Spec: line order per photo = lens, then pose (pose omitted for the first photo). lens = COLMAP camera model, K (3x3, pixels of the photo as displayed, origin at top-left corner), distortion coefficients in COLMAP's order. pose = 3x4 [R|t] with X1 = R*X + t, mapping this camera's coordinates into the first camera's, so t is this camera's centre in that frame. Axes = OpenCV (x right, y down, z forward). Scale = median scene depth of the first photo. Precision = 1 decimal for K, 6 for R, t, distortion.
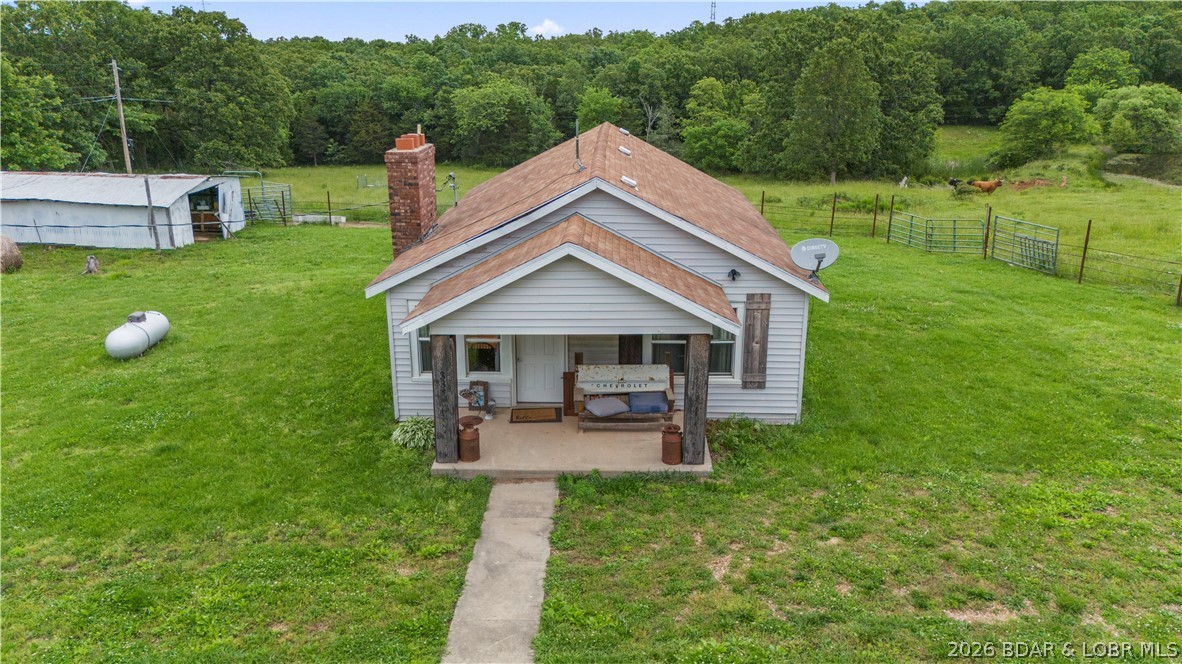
lens RADIAL K [[872.0, 0, 591.7], [0, 872.0, 331.9], [0, 0, 1]] dist [0.066380, -0.059127]
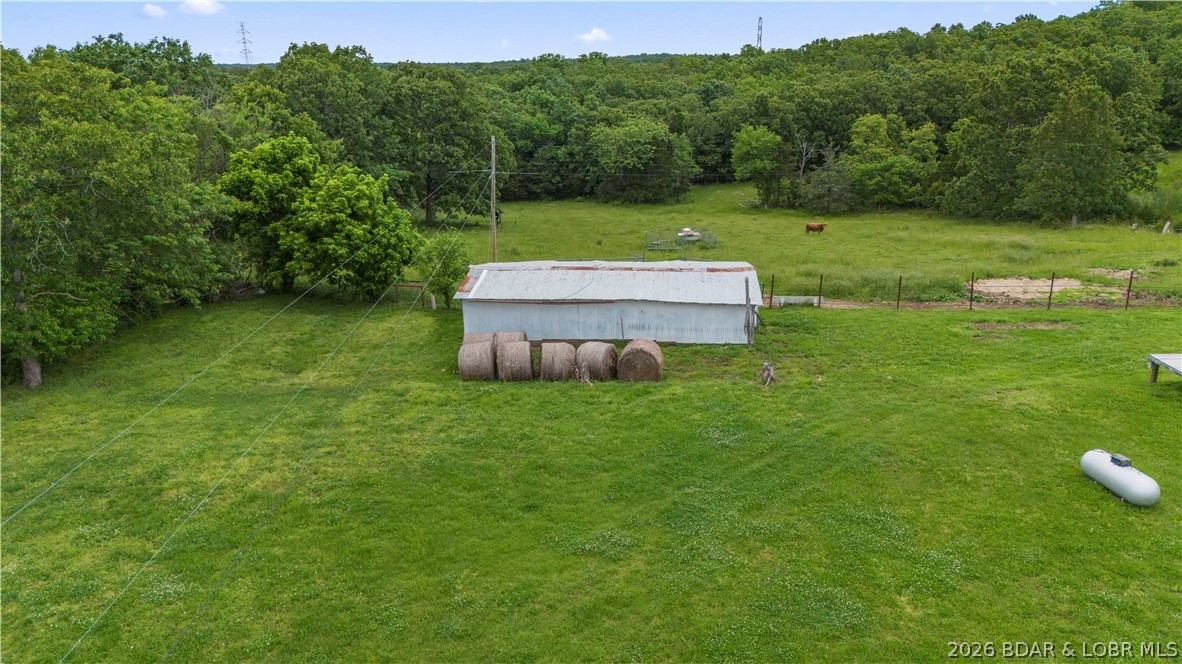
lens RADIAL K [[872.0, 0, 589.9], [0, 872.0, 332.8], [0, 0, 1]] dist [0.066380, -0.059127]
pose [[0.999747, -0.016683, 0.015080, -0.185362], [0.016907, 0.999747, -0.014858, -0.026125], [-0.014828, 0.015109, 0.999776, -0.001769]]
